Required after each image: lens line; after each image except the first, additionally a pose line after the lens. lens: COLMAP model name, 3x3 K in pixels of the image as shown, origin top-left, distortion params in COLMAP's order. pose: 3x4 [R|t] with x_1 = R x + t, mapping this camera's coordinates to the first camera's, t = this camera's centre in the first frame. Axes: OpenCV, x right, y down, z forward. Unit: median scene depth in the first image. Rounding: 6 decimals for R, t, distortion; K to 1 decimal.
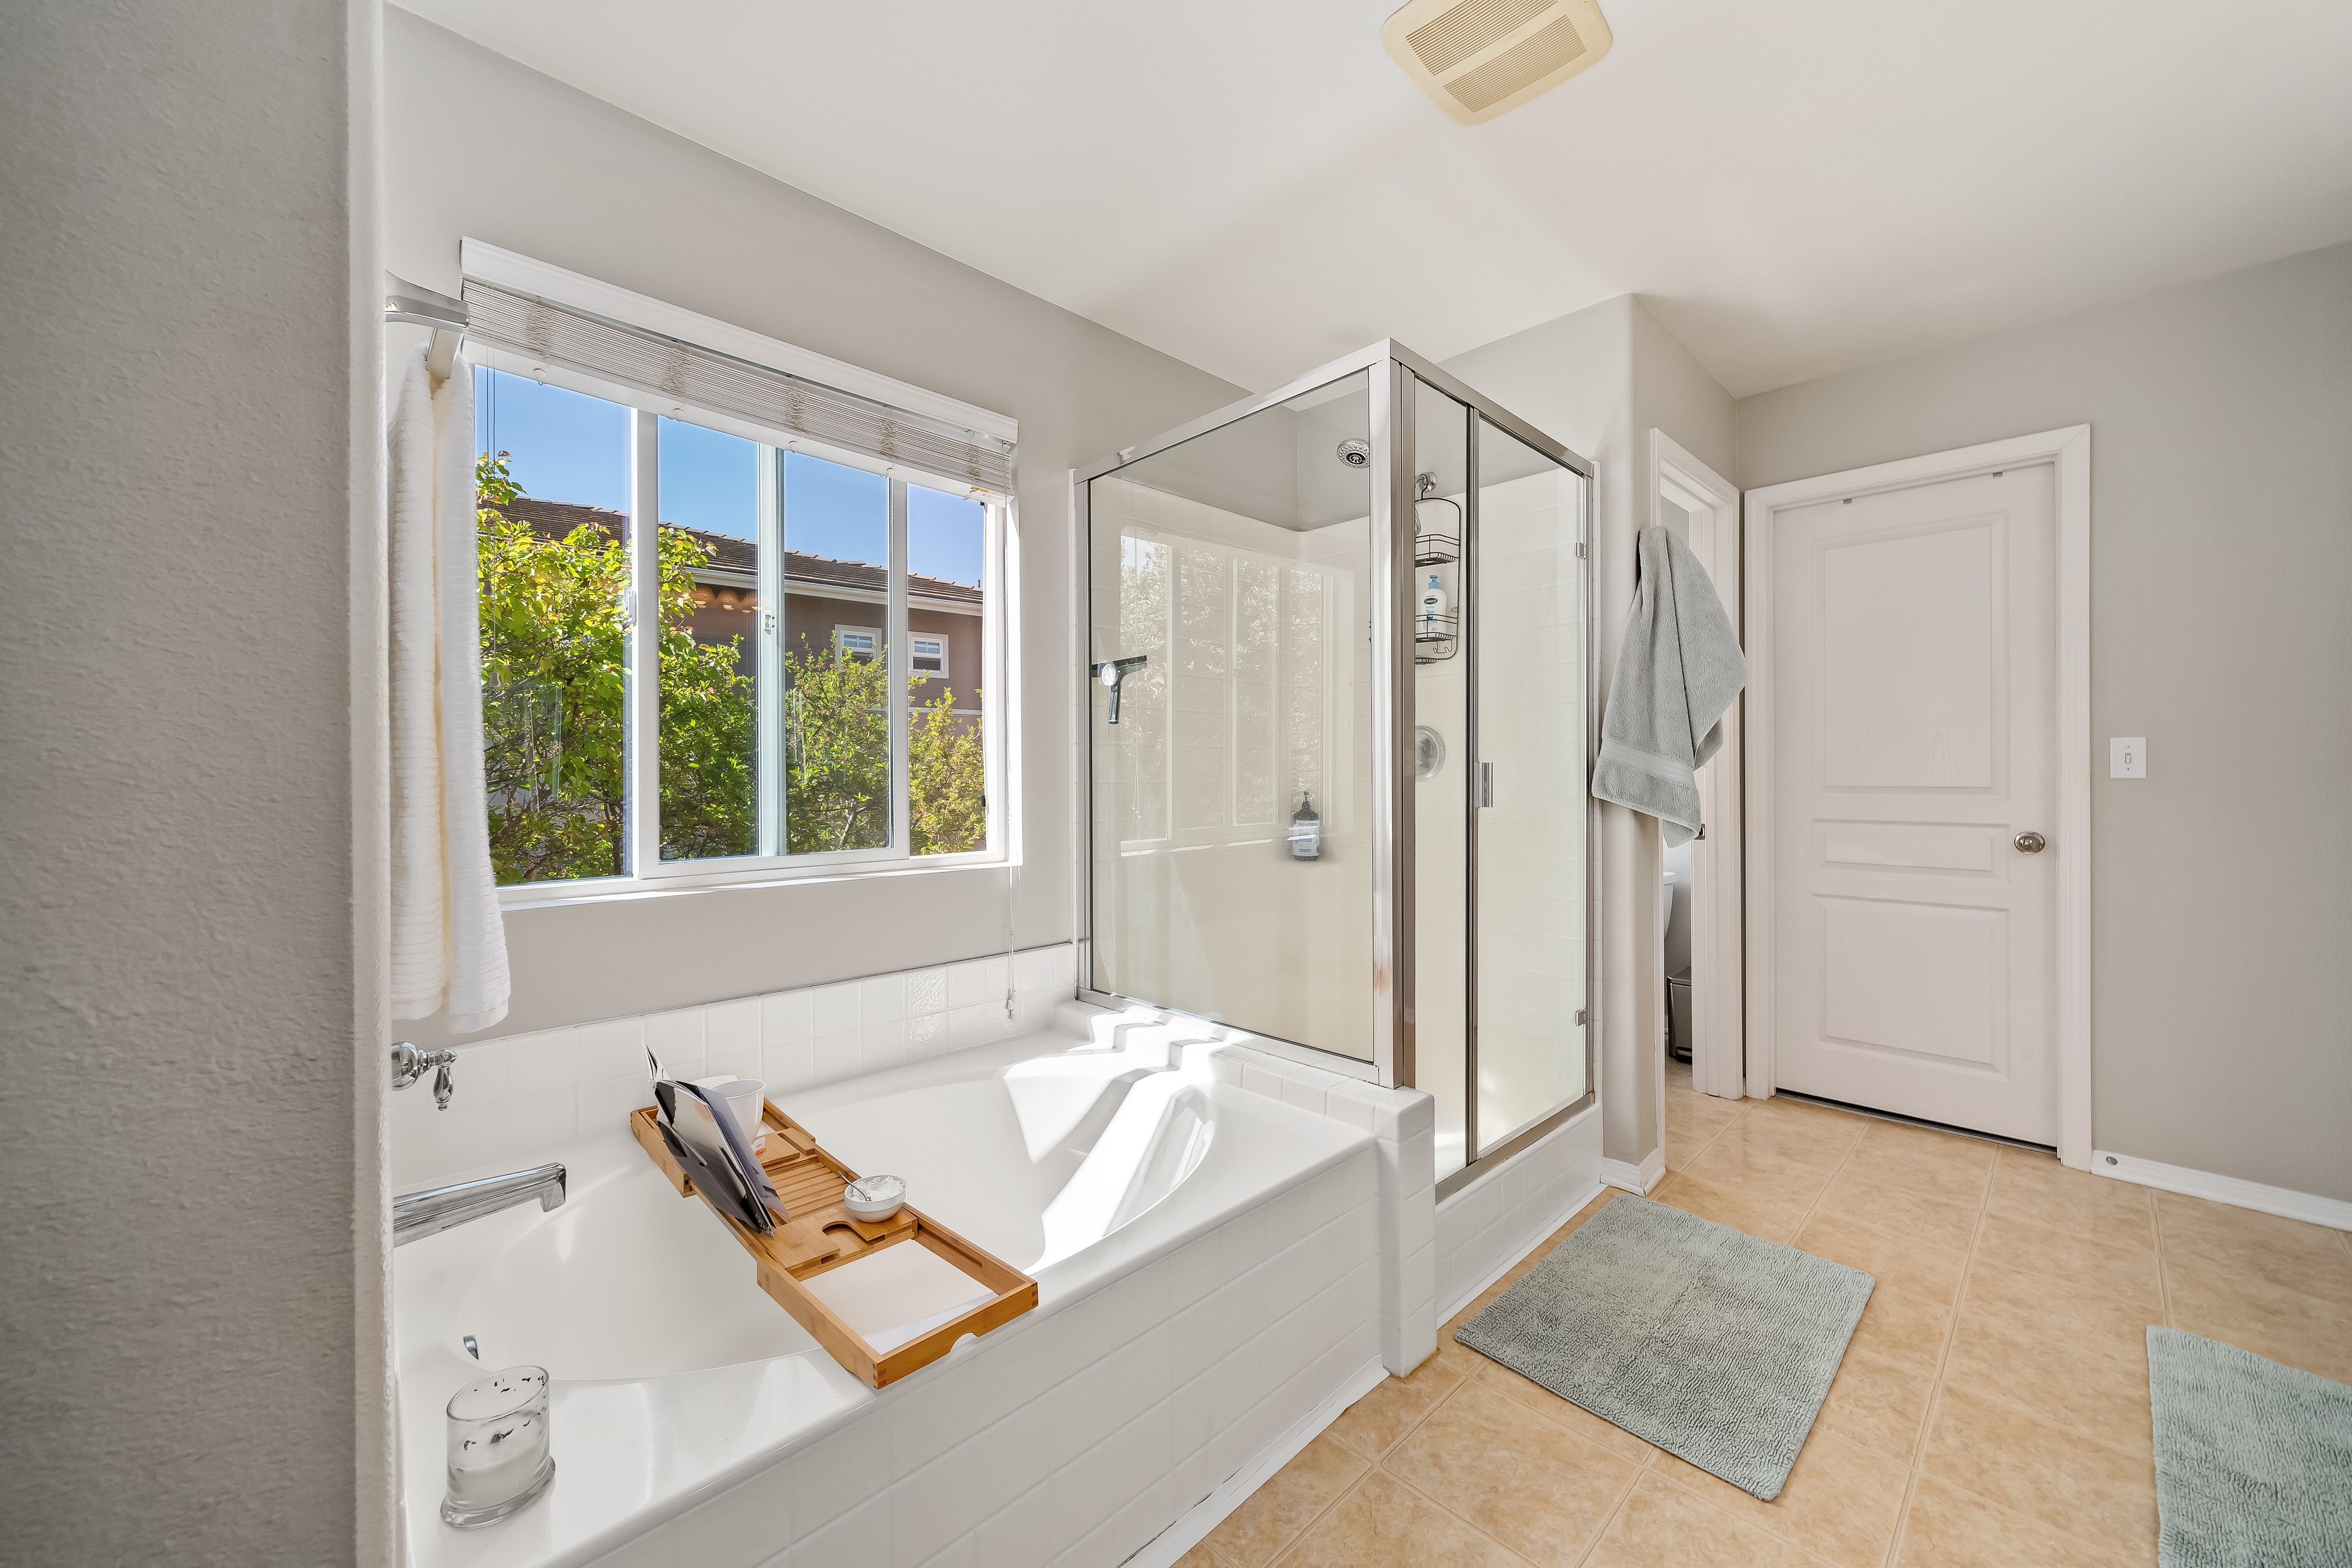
lens RADIAL K [[859.1, 0, 1174.9], [0, 859.1, 771.6], [0, 0, 1]] dist [0.001849, 0.000364]
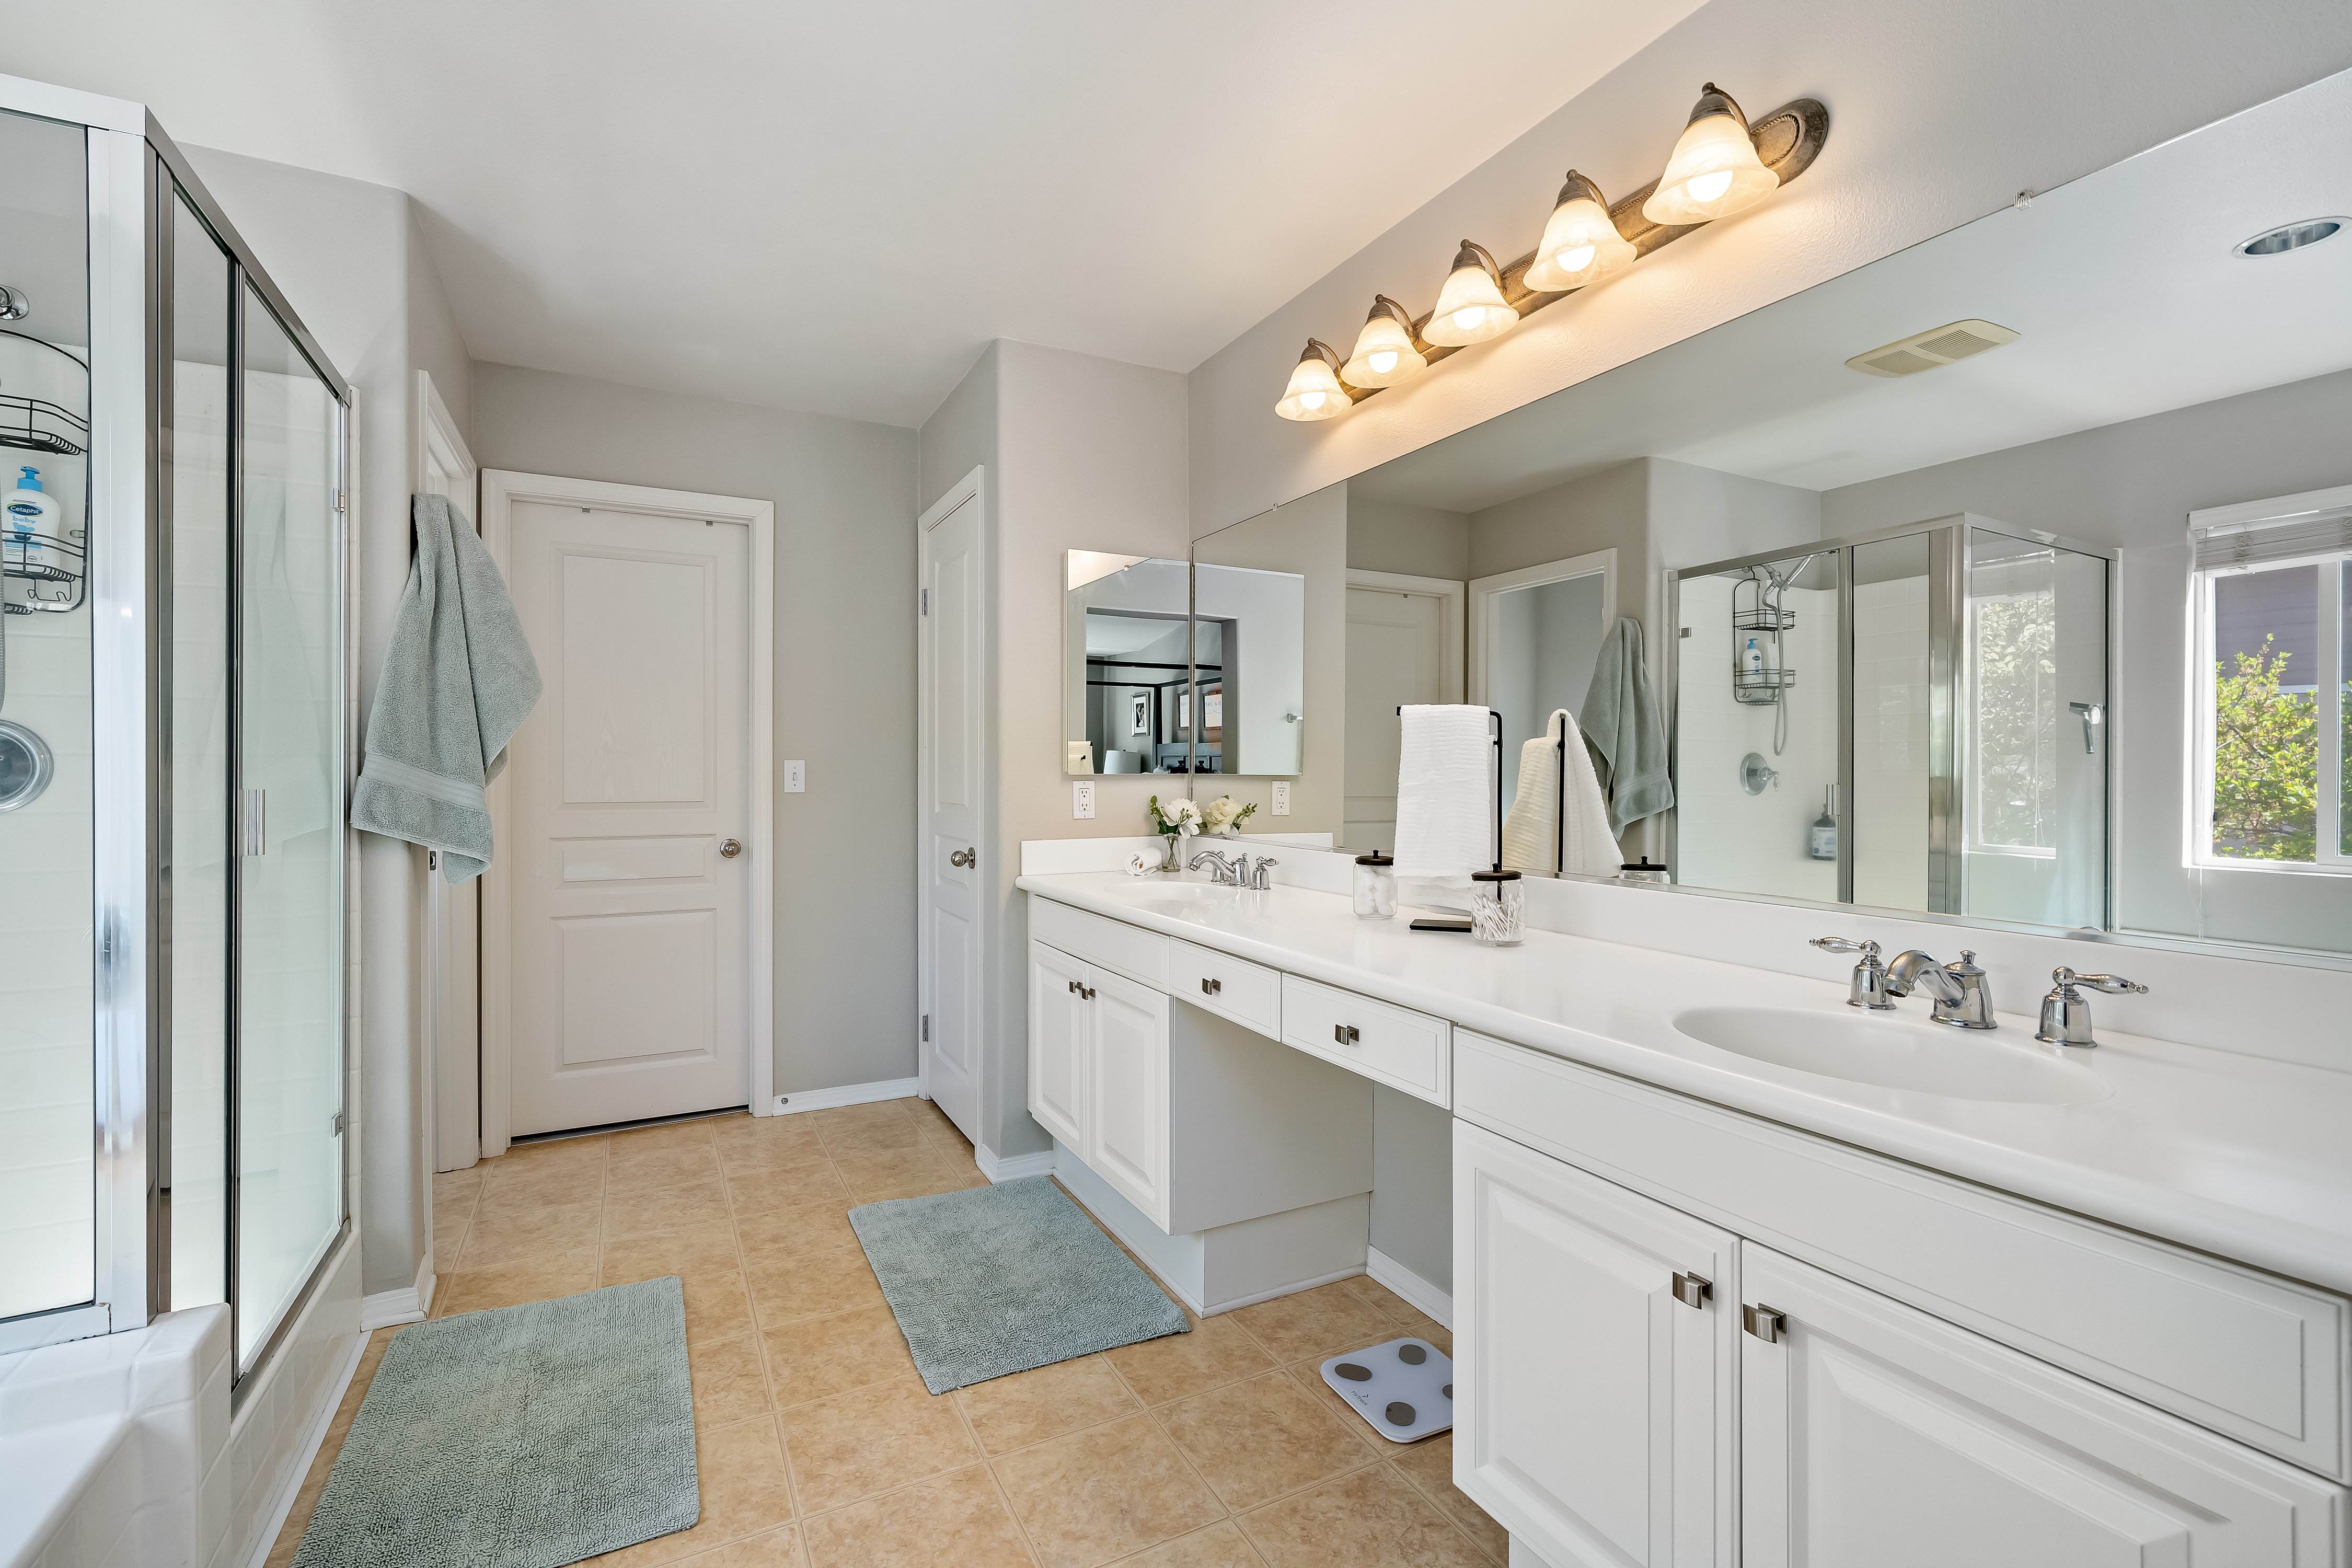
lens RADIAL K [[1027.9, 0, 1098.1], [0, 1027.9, 777.7], [0, 0, 1]] dist [0.002398, 0.000217]
pose [[0.333059, -0.004395, 0.942896, -0.187983], [0.001797, 0.999990, 0.004027, -0.022450], [-0.942904, 0.000353, 0.333064, 0.097240]]
